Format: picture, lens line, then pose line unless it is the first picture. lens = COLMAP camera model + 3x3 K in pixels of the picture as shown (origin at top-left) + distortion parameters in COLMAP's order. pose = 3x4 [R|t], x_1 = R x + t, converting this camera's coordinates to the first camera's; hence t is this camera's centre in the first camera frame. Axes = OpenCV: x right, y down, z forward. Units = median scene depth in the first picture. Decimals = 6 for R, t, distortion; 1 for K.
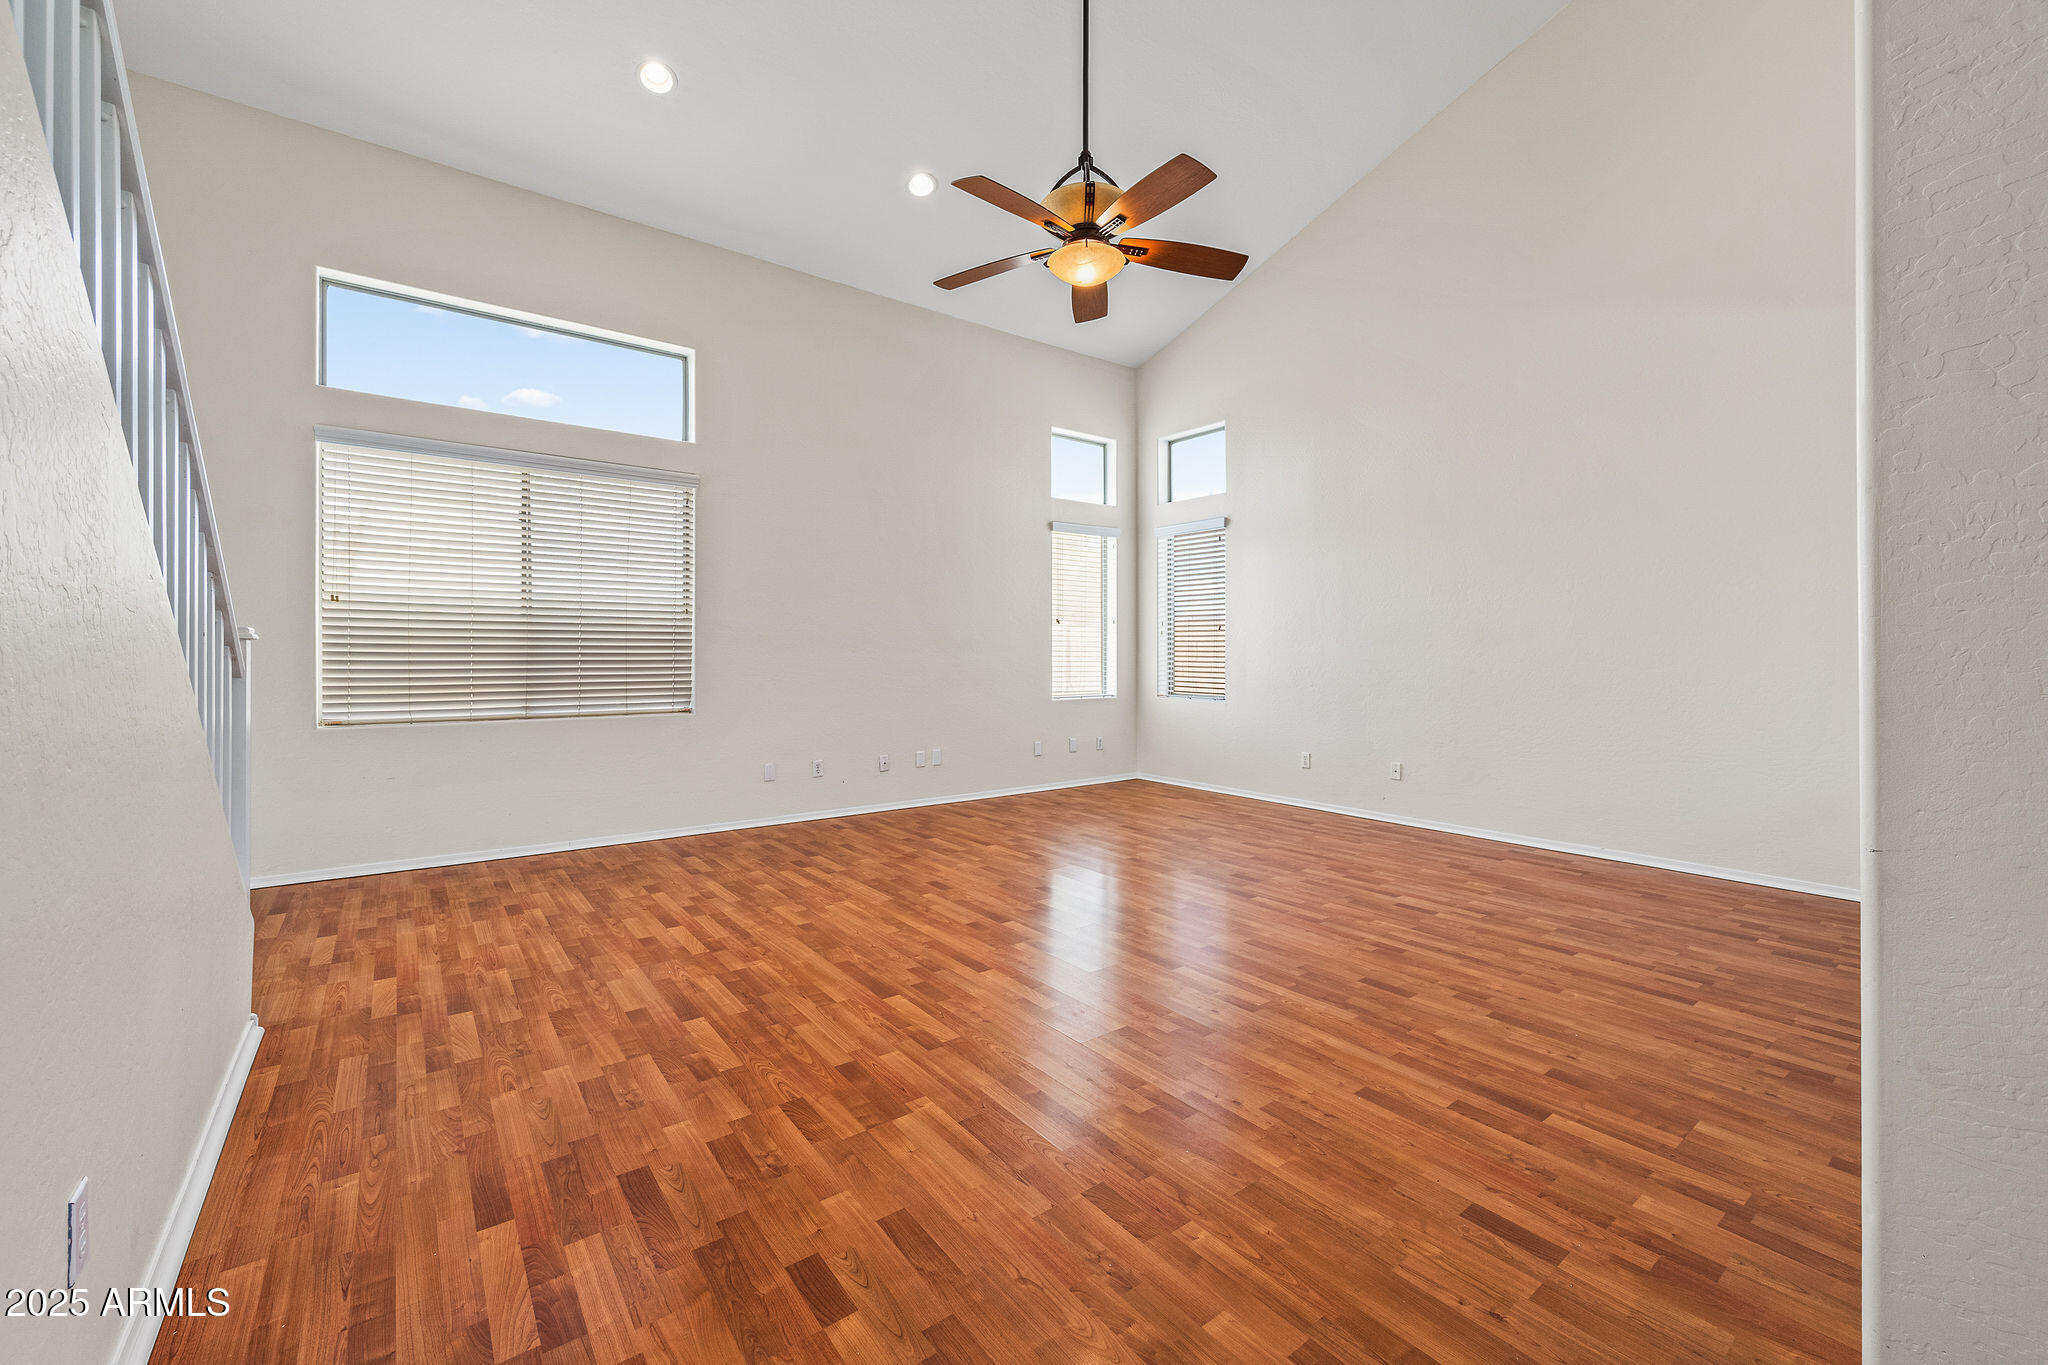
lens RADIAL K [[824.8, 0, 1036.8], [0, 824.8, 648.8], [0, 0, 1]] dist [-0.001415, 0.001167]
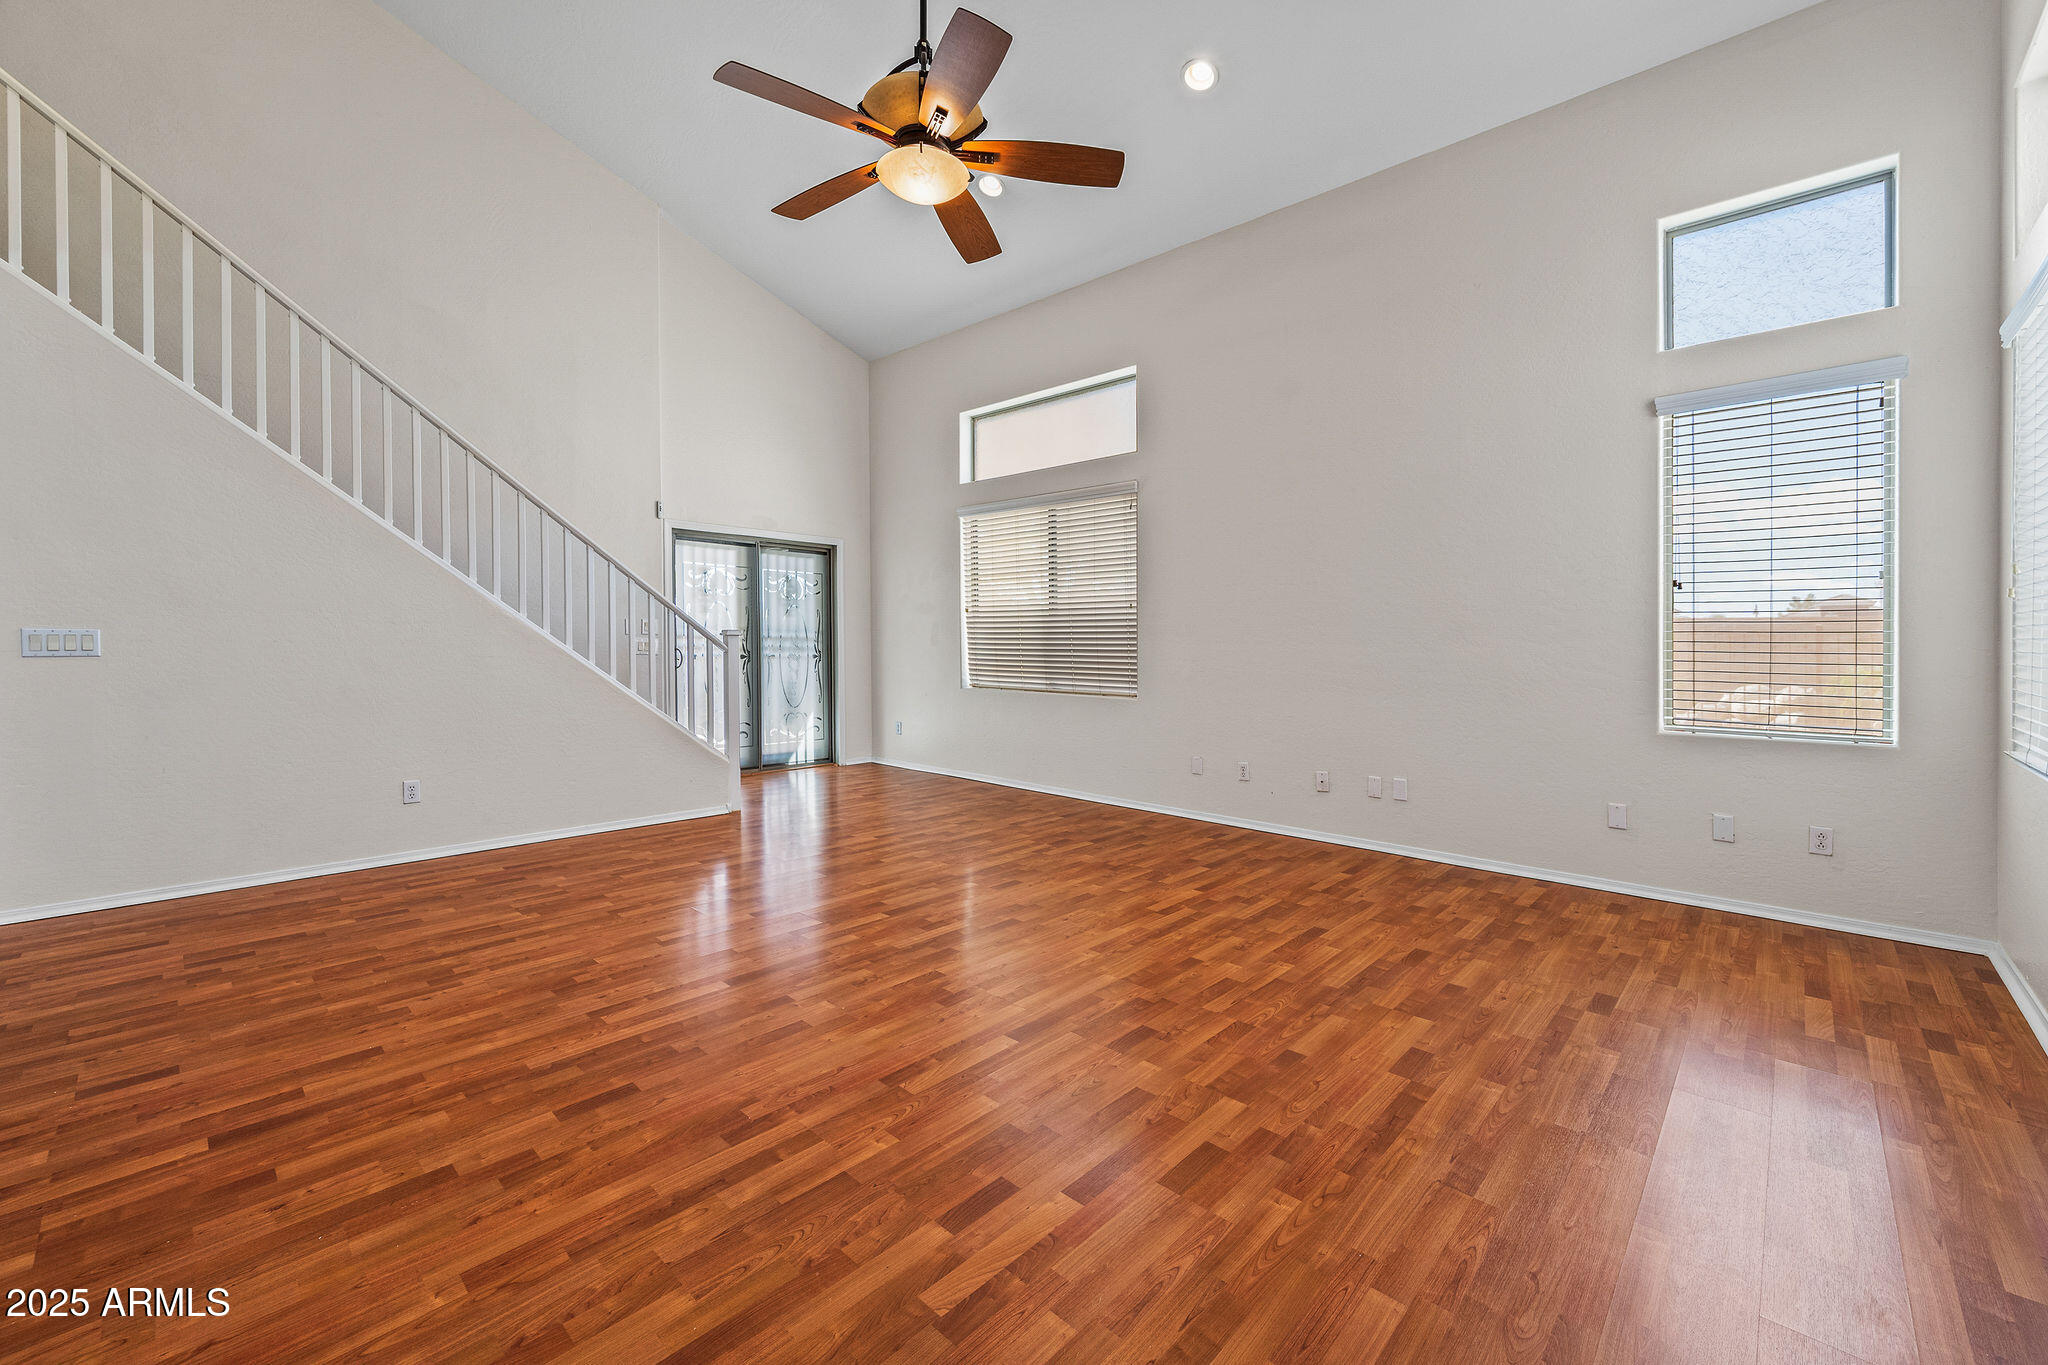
lens RADIAL K [[824.8, 0, 1026.0], [0, 824.8, 664.9], [0, 0, 1]] dist [-0.001415, 0.001167]
pose [[0.157288, 0.022755, -0.987291, 1.255082], [0.001204, 0.999729, 0.023234, 0.015358], [0.987552, -0.004843, 0.157218, 1.332783]]
